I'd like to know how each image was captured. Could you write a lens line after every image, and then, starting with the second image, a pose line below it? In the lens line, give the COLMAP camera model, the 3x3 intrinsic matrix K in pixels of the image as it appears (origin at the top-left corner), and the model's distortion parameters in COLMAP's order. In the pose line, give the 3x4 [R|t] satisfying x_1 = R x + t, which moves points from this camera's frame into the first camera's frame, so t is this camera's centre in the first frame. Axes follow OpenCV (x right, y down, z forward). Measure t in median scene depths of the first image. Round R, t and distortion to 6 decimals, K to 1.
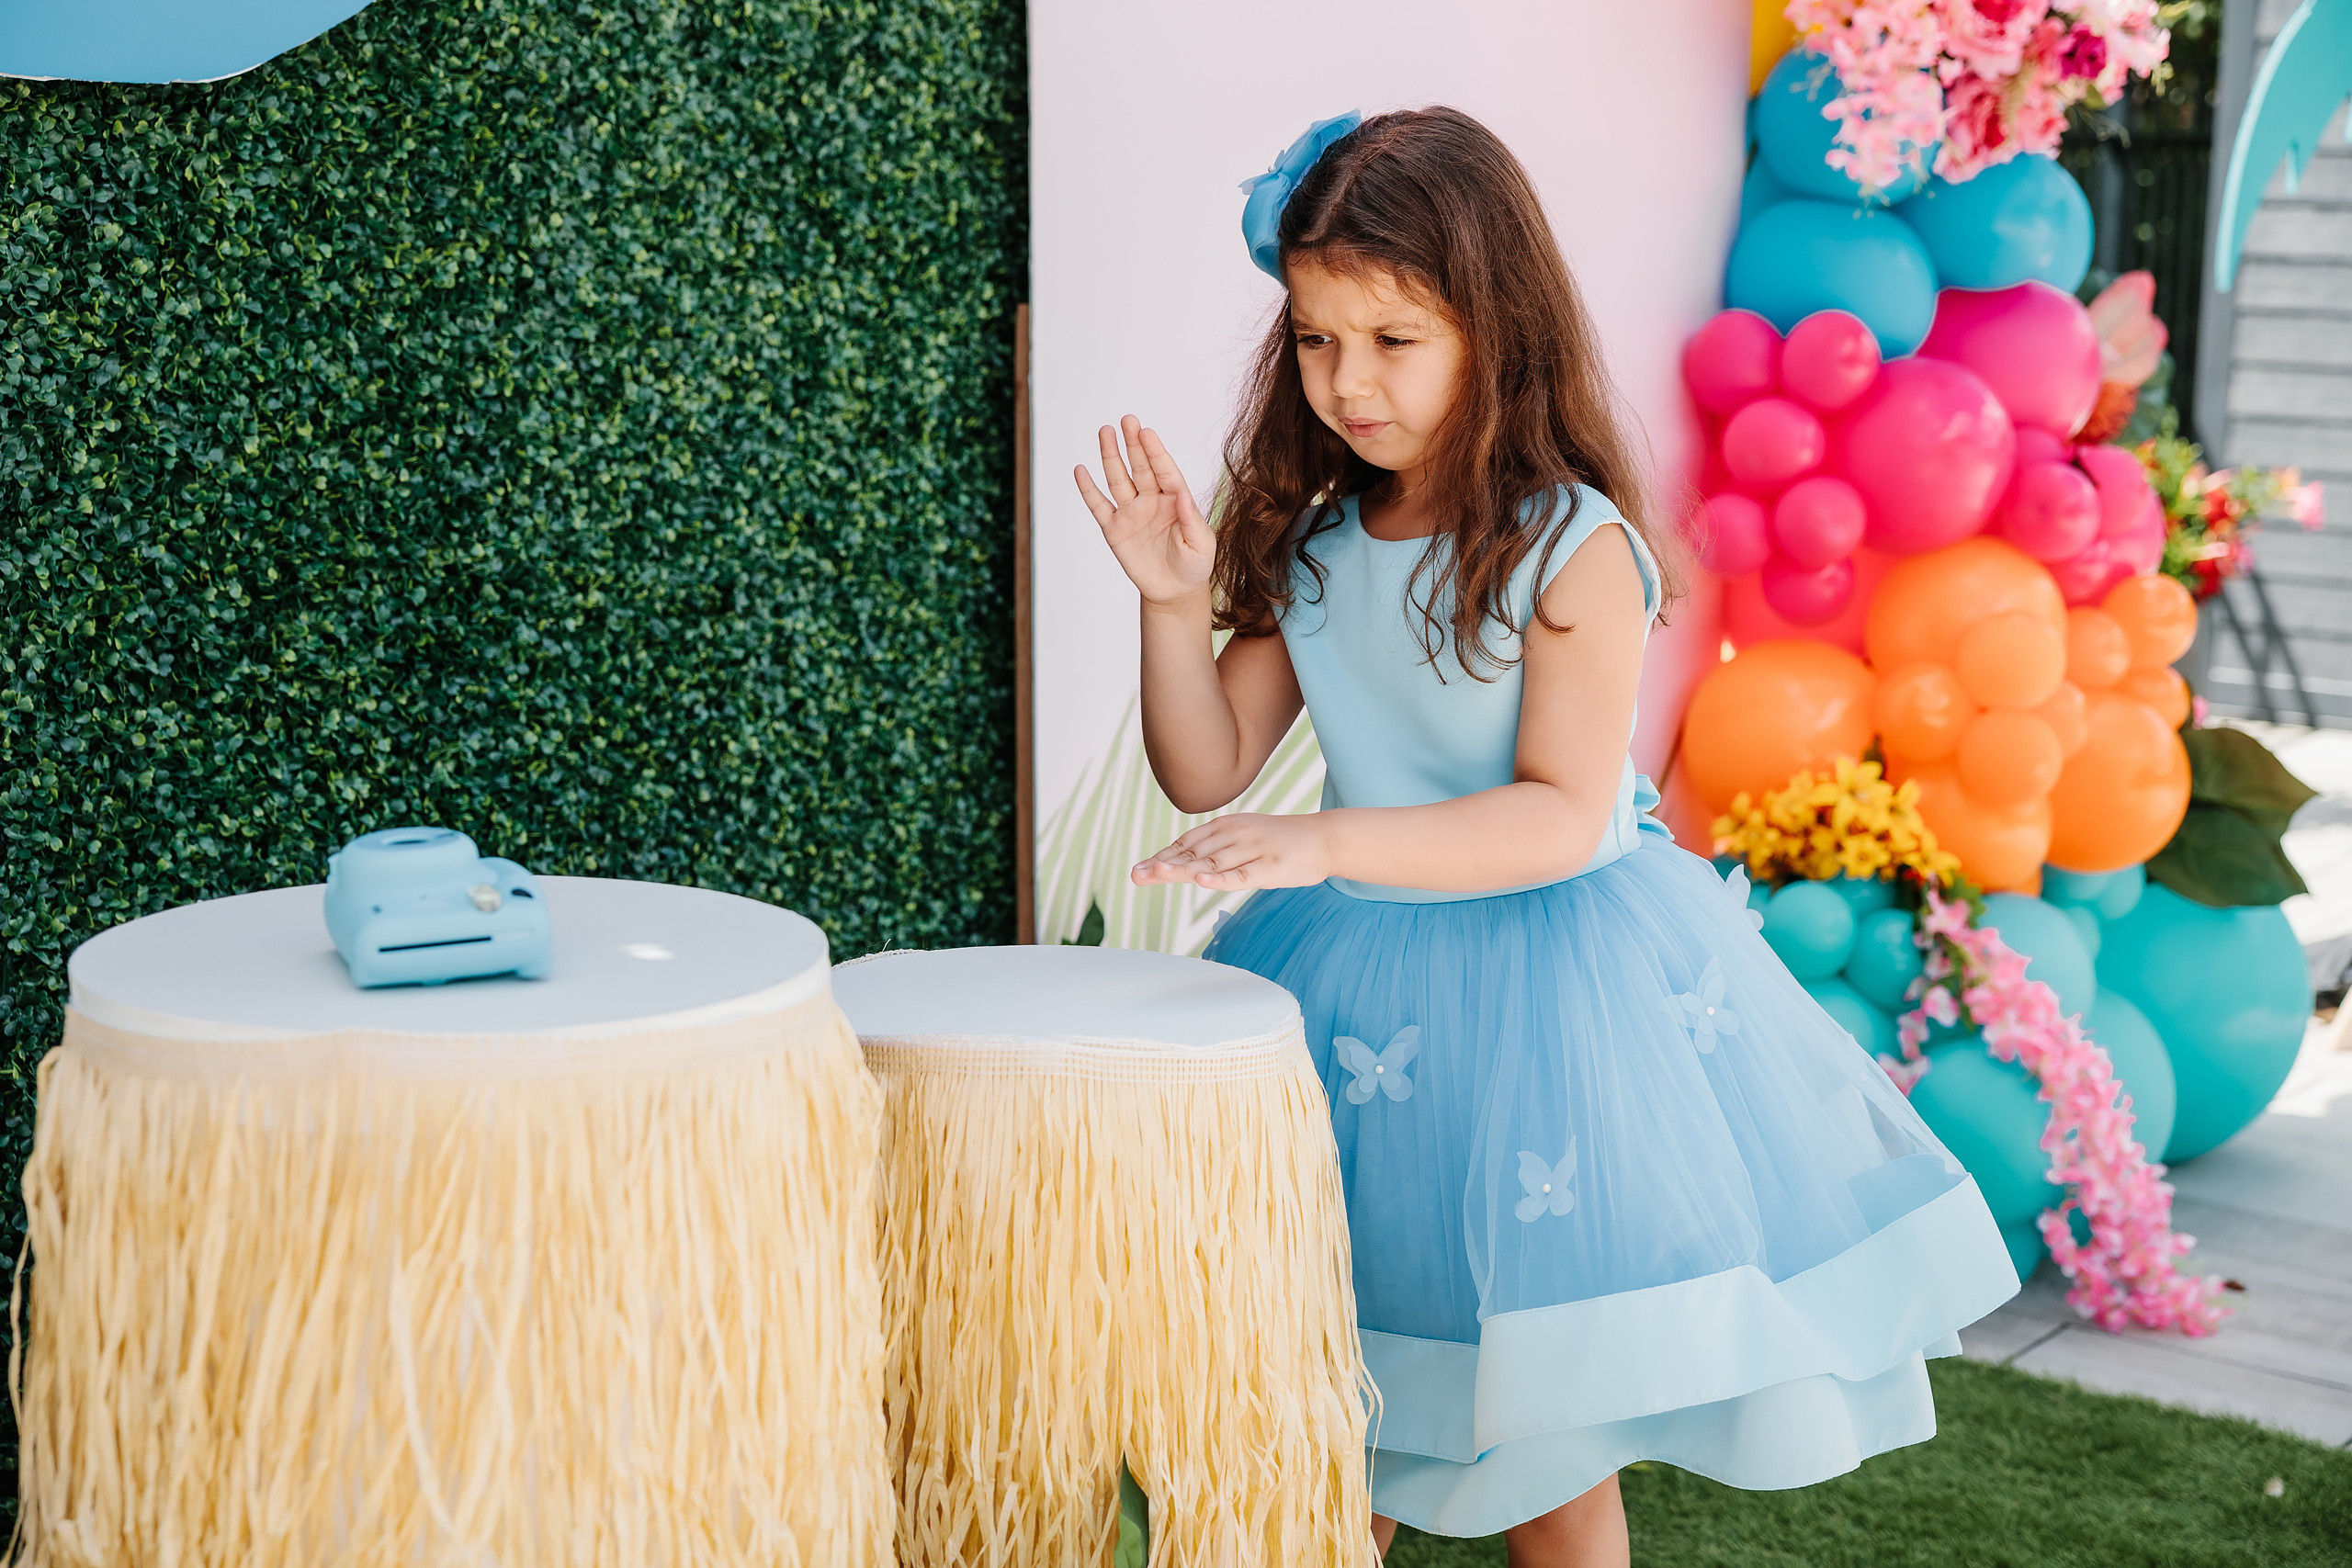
lens RADIAL K [[3612.5, 0, 1176.0], [0, 3612.5, 784.0], [0, 0, 1]] dist [0.009238, -0.003173]
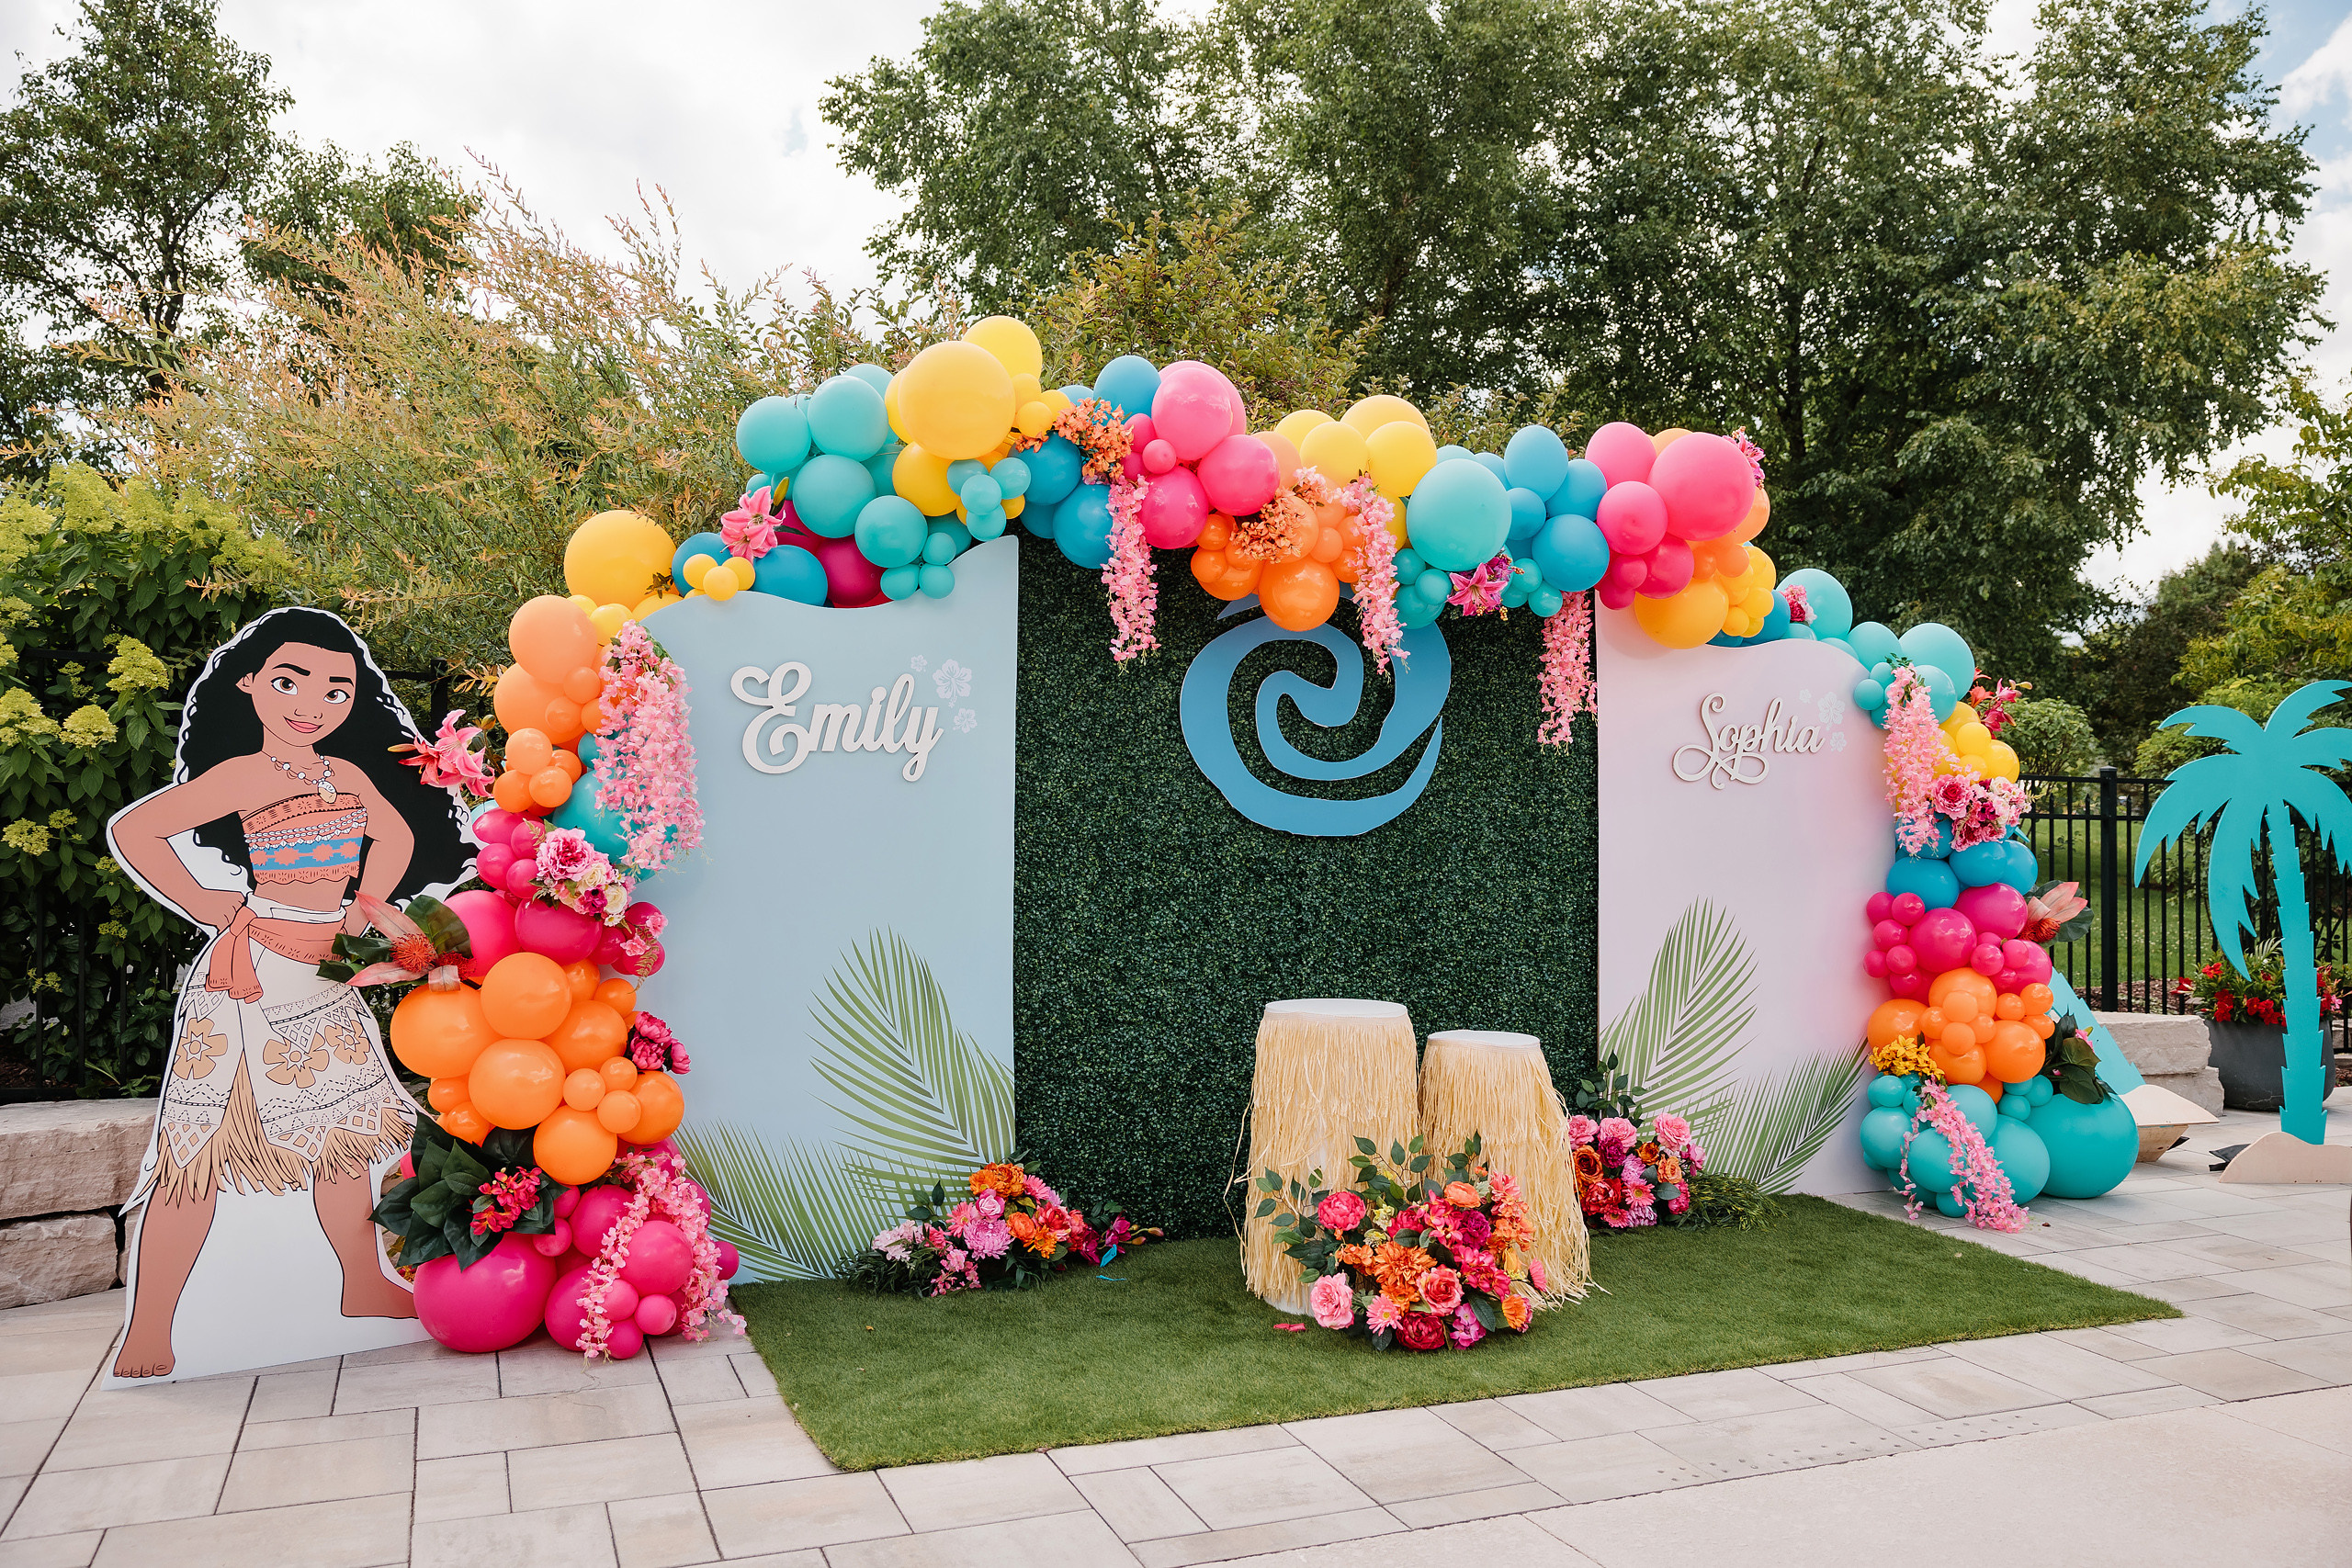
lens RADIAL K [[1918.2, 0, 1176.0], [0, 1918.2, 784.0], [0, 0, 1]] dist [-0.085196, 0.000618]
pose [[0.855086, -0.010119, -0.518388, 0.683621], [-0.082984, 0.984250, -0.156095, 0.117692], [0.511803, 0.176492, 0.840779, -0.993960]]
